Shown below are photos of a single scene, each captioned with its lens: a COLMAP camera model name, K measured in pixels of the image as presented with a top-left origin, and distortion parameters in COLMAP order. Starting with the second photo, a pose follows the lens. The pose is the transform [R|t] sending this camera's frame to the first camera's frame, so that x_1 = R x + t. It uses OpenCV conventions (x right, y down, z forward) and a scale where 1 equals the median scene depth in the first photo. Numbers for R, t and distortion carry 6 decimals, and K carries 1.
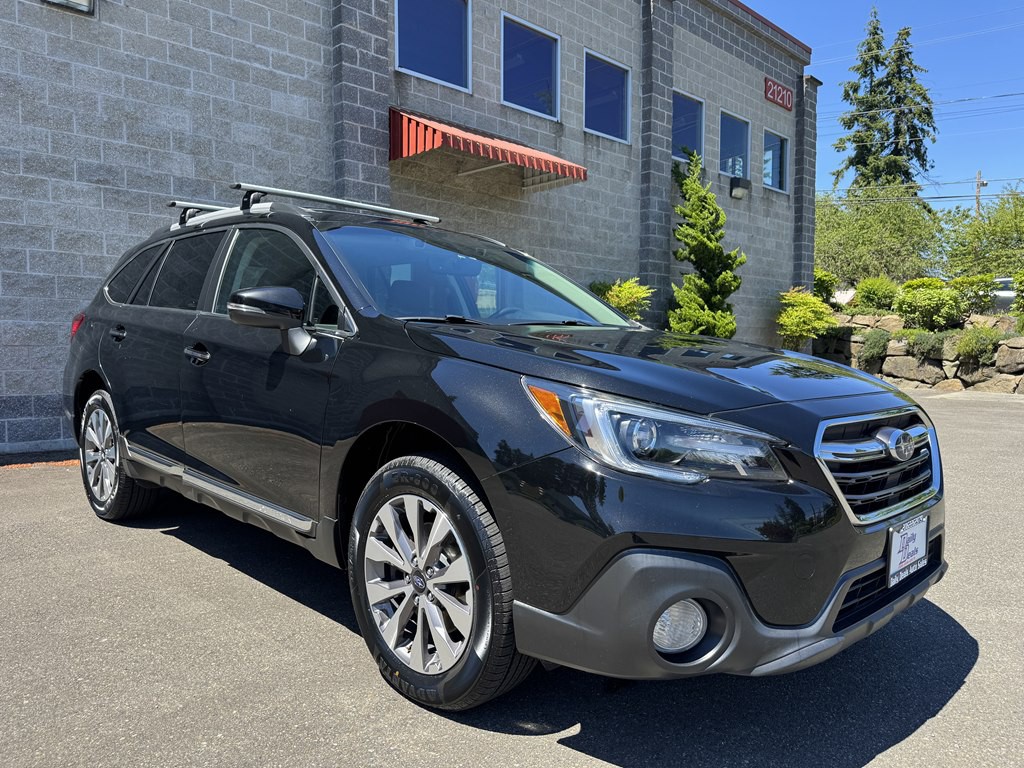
lens RADIAL K [[734.3, 0, 510.5], [0, 734.3, 405.6], [0, 0, 1]] dist [0.006985, -0.019035]
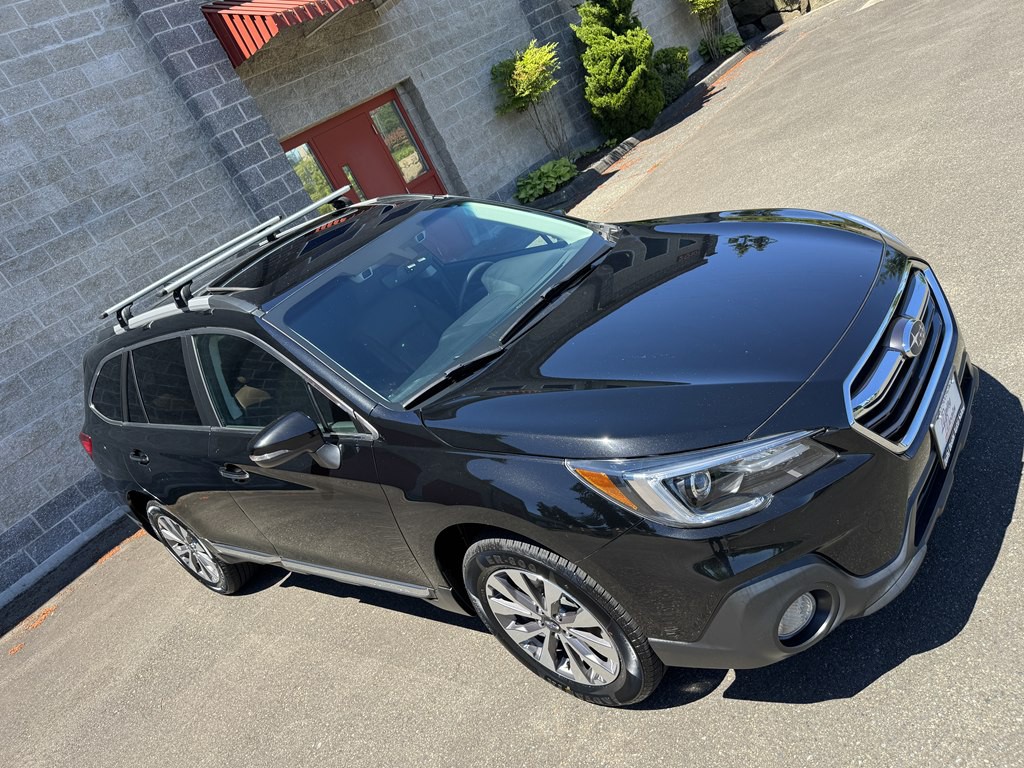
lens RADIAL K [[734.3, 0, 515.6], [0, 734.3, 398.0], [0, 0, 1]] dist [0.006985, -0.019035]
pose [[0.887553, -0.456121, -0.064826, 0.015976], [0.454746, 0.844800, 0.281992, -0.110962], [-0.073858, -0.279762, 0.957224, 0.006008]]
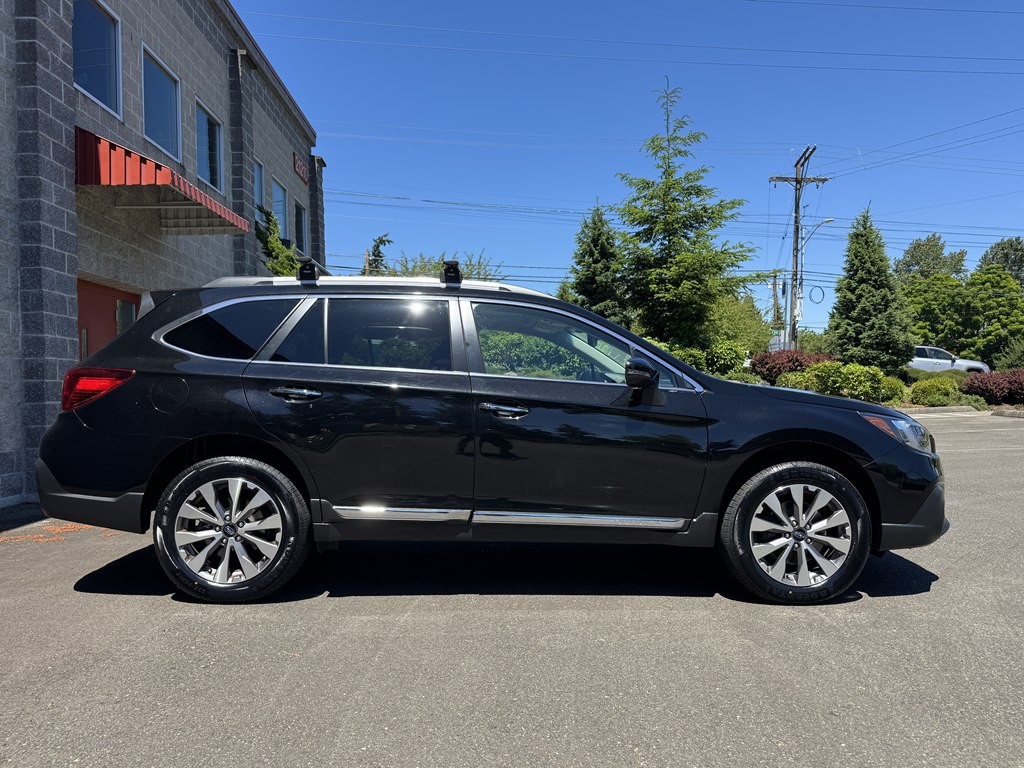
lens RADIAL K [[705.2, 0, 528.0], [0, 705.2, 408.5], [0, 0, 1]] dist [0.013407, -0.035028]
pose [[0.689212, -0.028965, 0.723981, -0.490957], [0.069001, 0.997283, -0.025789, -0.016082], [-0.721267, 0.067729, 0.689338, 0.081858]]
